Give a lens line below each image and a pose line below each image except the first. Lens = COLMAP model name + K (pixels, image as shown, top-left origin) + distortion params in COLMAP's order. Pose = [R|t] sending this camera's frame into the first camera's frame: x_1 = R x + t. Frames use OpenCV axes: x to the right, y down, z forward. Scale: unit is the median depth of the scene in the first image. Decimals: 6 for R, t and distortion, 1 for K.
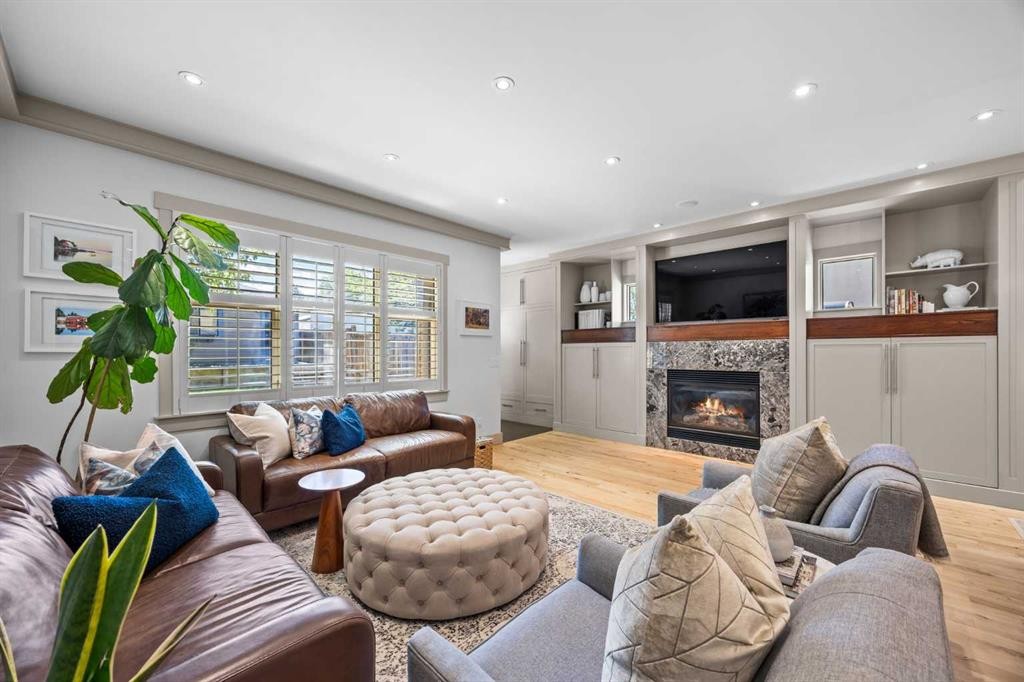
lens RADIAL K [[395.1, 0, 515.7], [0, 395.1, 347.9], [0, 0, 1]] dist [0.000431, 0.000120]
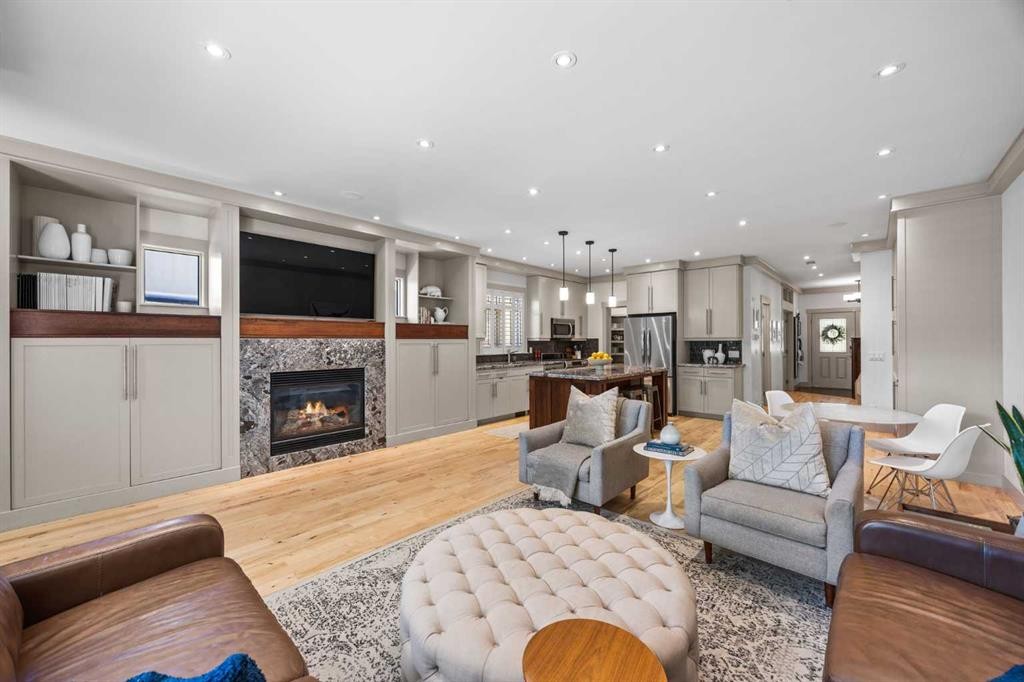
lens RADIAL K [[387.3, 0, 516.0], [0, 387.3, 341.0], [0, 0, 1]] dist [0.000510, 0.000075]
pose [[-0.004616, 0.004765, 0.999978, -0.422845], [-0.005349, 0.999974, -0.004790, -0.009961], [-0.999975, -0.005371, -0.004590, 0.518719]]
